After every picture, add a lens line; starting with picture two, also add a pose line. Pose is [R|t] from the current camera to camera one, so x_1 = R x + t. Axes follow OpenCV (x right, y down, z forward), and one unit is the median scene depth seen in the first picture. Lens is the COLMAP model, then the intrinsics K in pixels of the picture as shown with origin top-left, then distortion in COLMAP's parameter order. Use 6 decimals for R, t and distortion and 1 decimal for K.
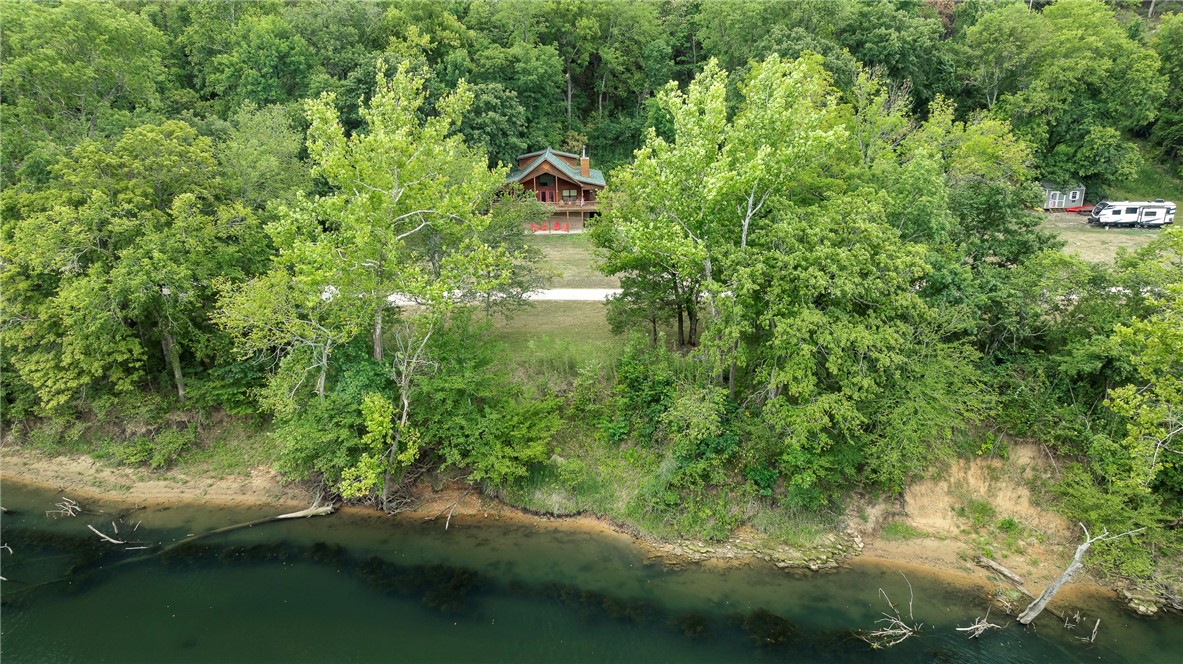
lens RADIAL K [[847.3, 0, 573.9], [0, 847.3, 331.6], [0, 0, 1]] dist [-0.001857, 0.001268]
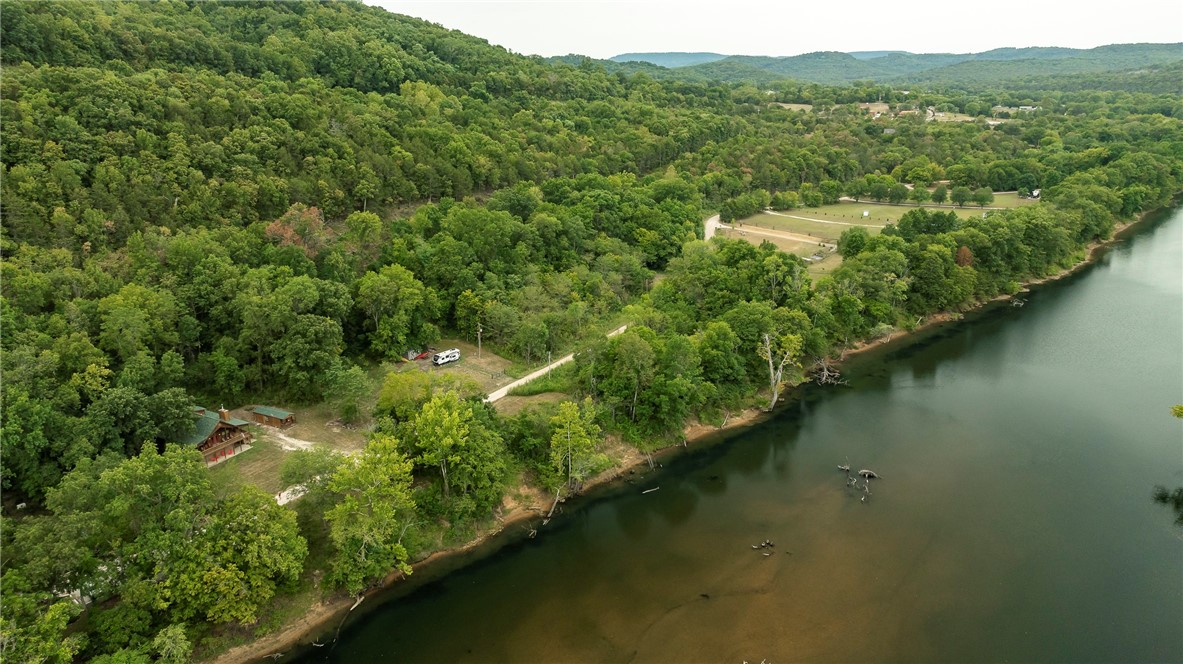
lens RADIAL K [[827.9, 0, 619.6], [0, 827.9, 331.7], [0, 0, 1]] dist [-0.000184, 0.000905]
pose [[0.495446, -0.246018, 0.833072, -1.658831], [0.251610, 0.958585, 0.133446, -0.658112], [-0.831400, 0.143494, 0.536827, -1.057060]]
